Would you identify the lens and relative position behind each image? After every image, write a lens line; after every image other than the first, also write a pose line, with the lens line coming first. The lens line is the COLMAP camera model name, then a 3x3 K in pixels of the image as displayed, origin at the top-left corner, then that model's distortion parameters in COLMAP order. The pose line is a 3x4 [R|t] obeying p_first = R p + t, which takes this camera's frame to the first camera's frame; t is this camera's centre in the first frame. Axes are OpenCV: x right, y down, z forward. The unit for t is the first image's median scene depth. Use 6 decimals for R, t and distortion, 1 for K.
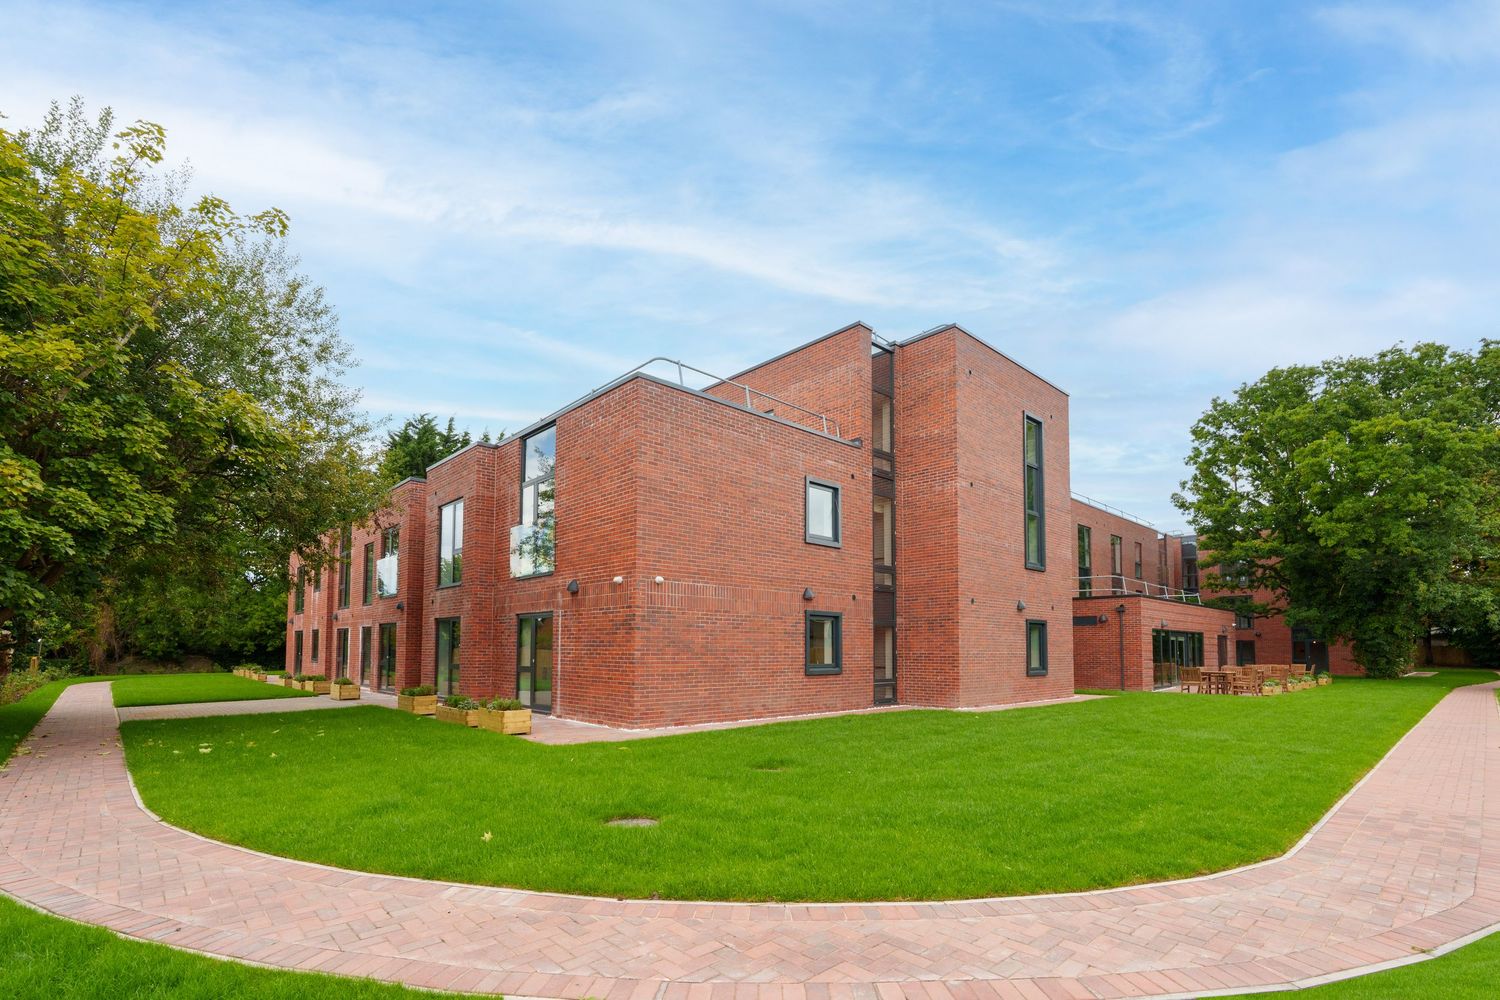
lens RADIAL K [[690.0, 0, 762.1], [0, 690.0, 610.2], [0, 0, 1]] dist [0.014951, -0.000029]
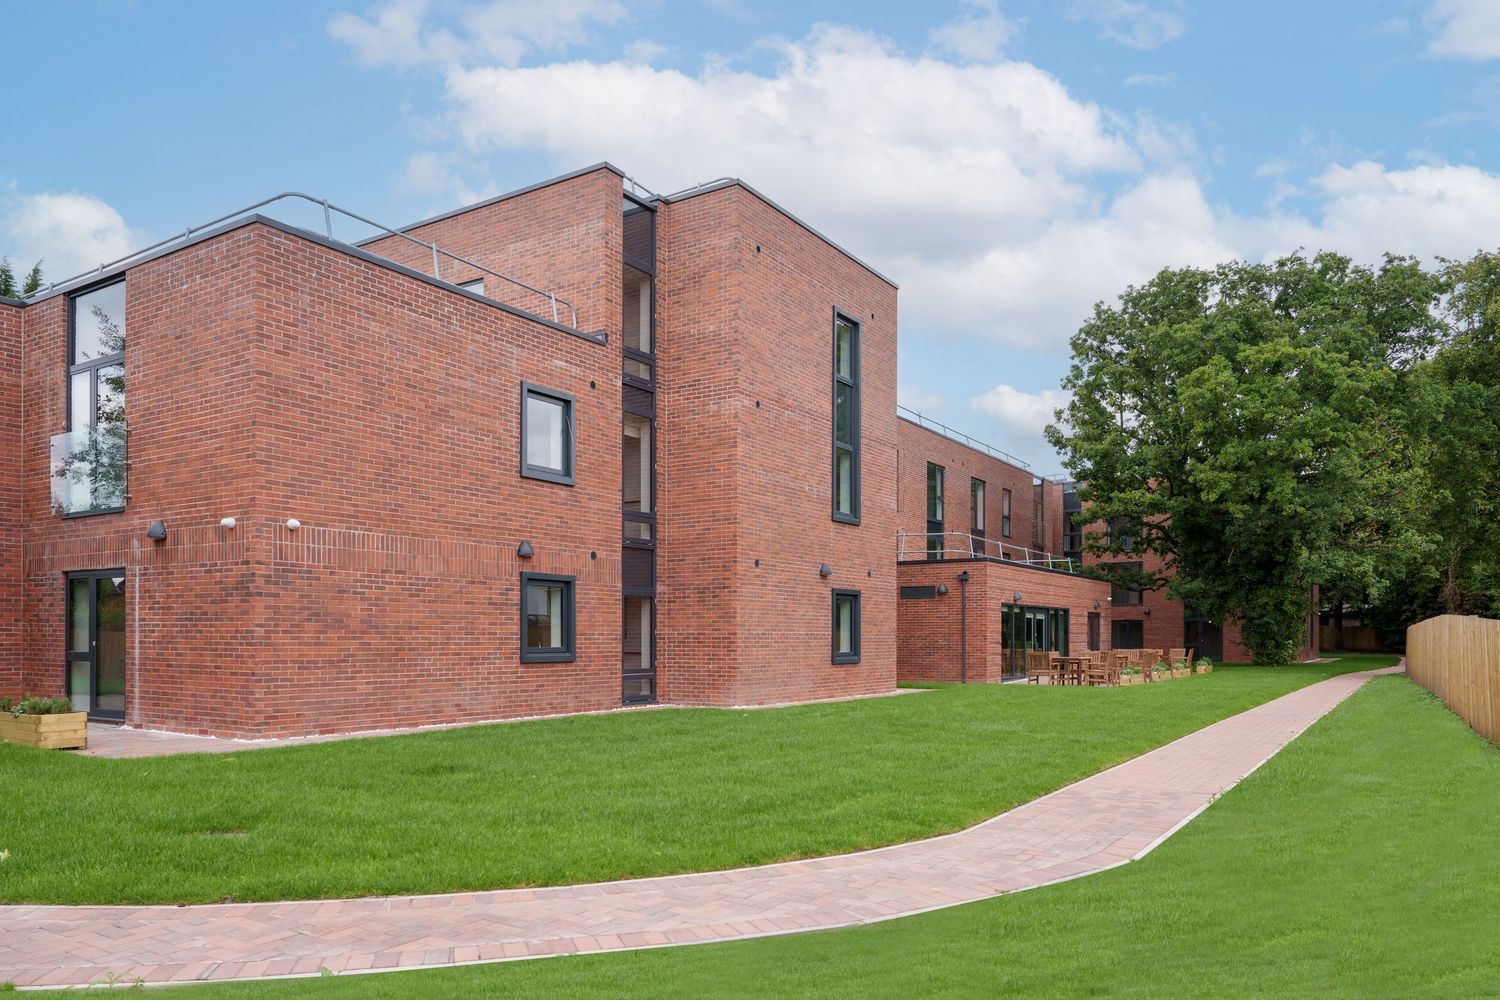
lens RADIAL K [[1036.2, 0, 748.7], [0, 1036.2, 628.3], [0, 0, 1]] dist [0.010892, 0.005144]
pose [[0.973518, 0.000398, 0.228609, 0.043318], [-0.012049, 0.998698, 0.049573, 0.002270], [-0.228291, -0.051014, 0.972255, -0.091082]]
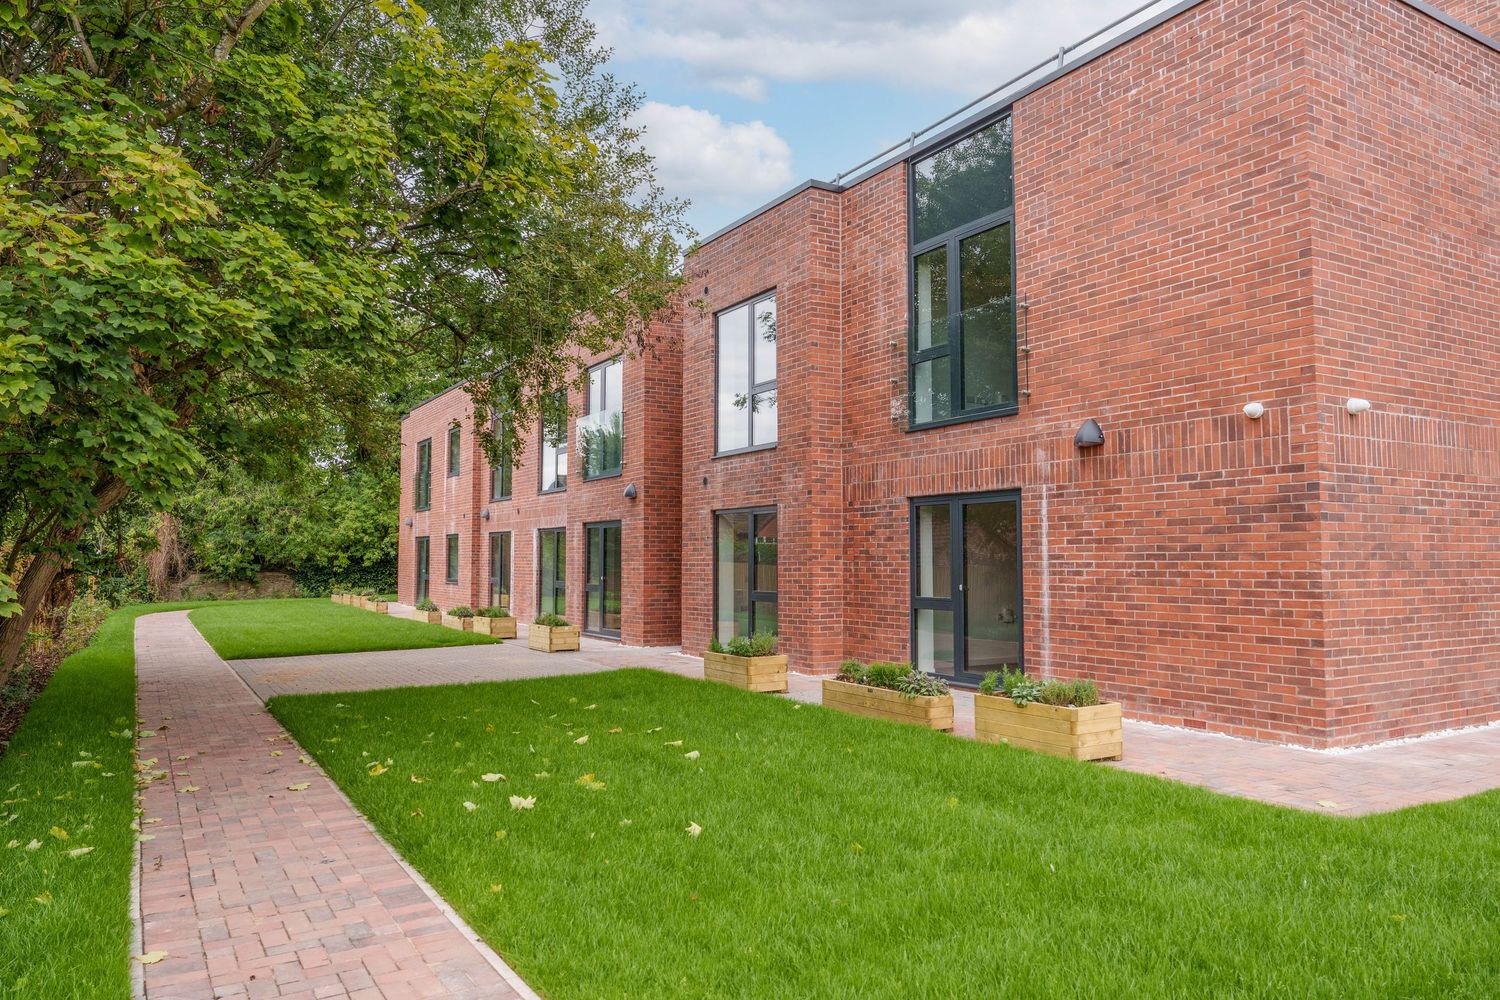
lens RADIAL K [[1009.8, 0, 749.2], [0, 1009.8, 482.0], [0, 0, 1]] dist [-0.024815, 0.002391]
pose [[0.977432, -0.025796, -0.209667, -0.300629], [0.022044, 0.999553, -0.020212, 0.006666], [0.210095, 0.015134, 0.977564, 0.223553]]
